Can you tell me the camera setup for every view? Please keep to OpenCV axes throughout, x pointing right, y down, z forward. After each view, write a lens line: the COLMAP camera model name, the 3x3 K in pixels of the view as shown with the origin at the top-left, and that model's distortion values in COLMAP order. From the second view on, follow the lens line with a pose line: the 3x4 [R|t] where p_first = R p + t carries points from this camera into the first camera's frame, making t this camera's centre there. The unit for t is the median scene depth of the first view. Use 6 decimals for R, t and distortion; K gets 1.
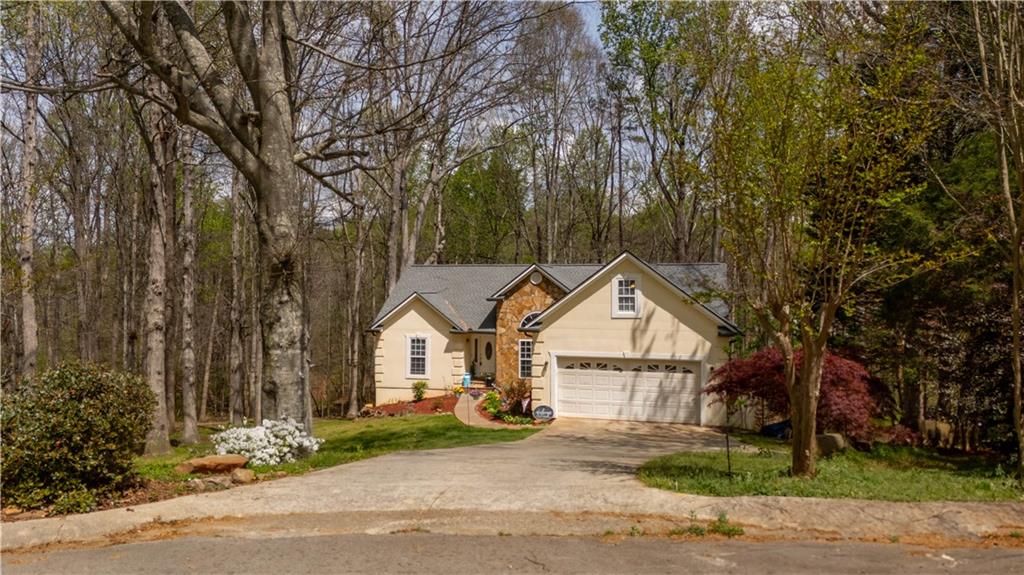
lens RADIAL K [[737.7, 0, 512.0], [0, 737.7, 287.5], [0, 0, 1]] dist [0.081318, -0.000021]
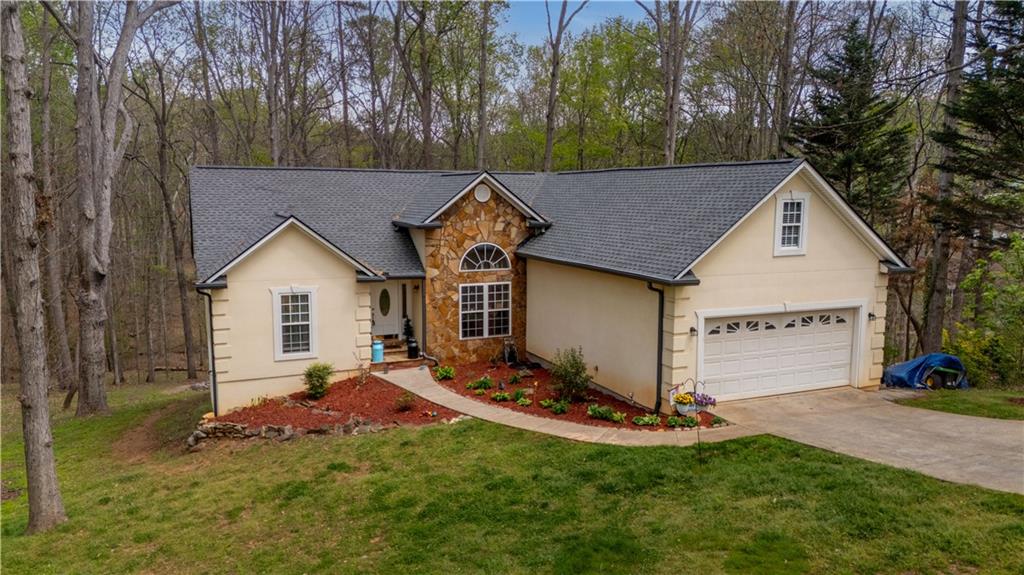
lens RADIAL K [[737.7, 0, 512.0], [0, 737.7, 287.5], [0, 0, 1]] dist [0.081318, -0.000021]
pose [[0.800611, -0.079006, 0.593953, -0.357937], [-0.001043, 0.991084, 0.133237, -0.017622], [-0.599184, -0.107291, 0.793390, 0.431126]]
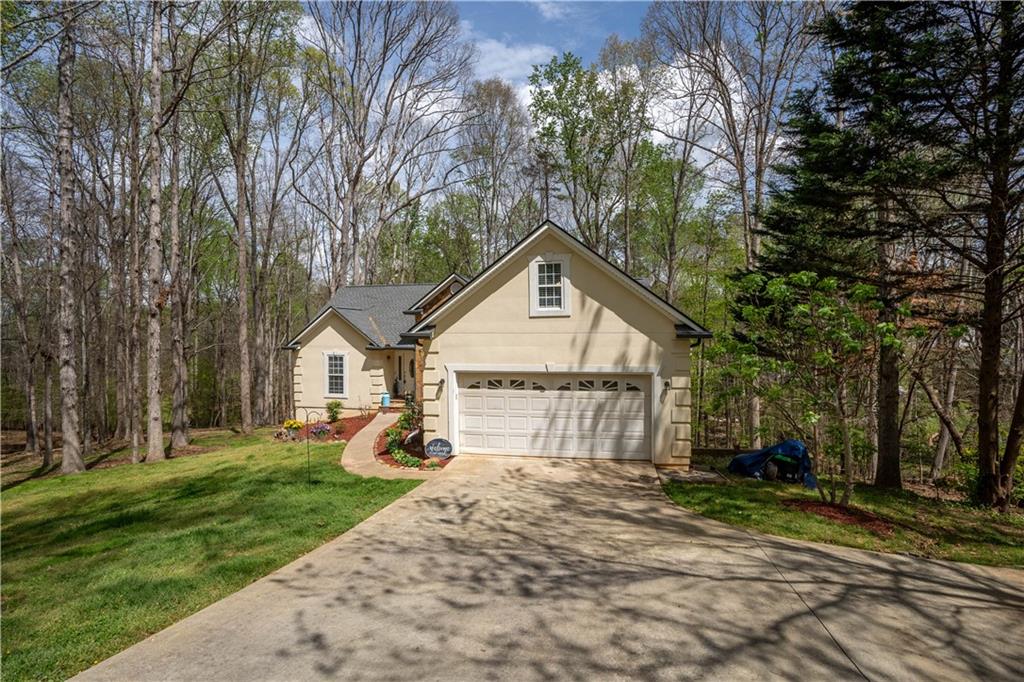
lens RADIAL K [[471.5, 0, 512.0], [0, 471.5, 341.0], [0, 0, 1]] dist [-0.058944, 0.000215]
pose [[0.998052, -0.012216, 0.061188, 0.065988], [0.010755, 0.999651, 0.024149, 0.039151], [-0.061461, -0.023444, 0.997834, 0.399924]]
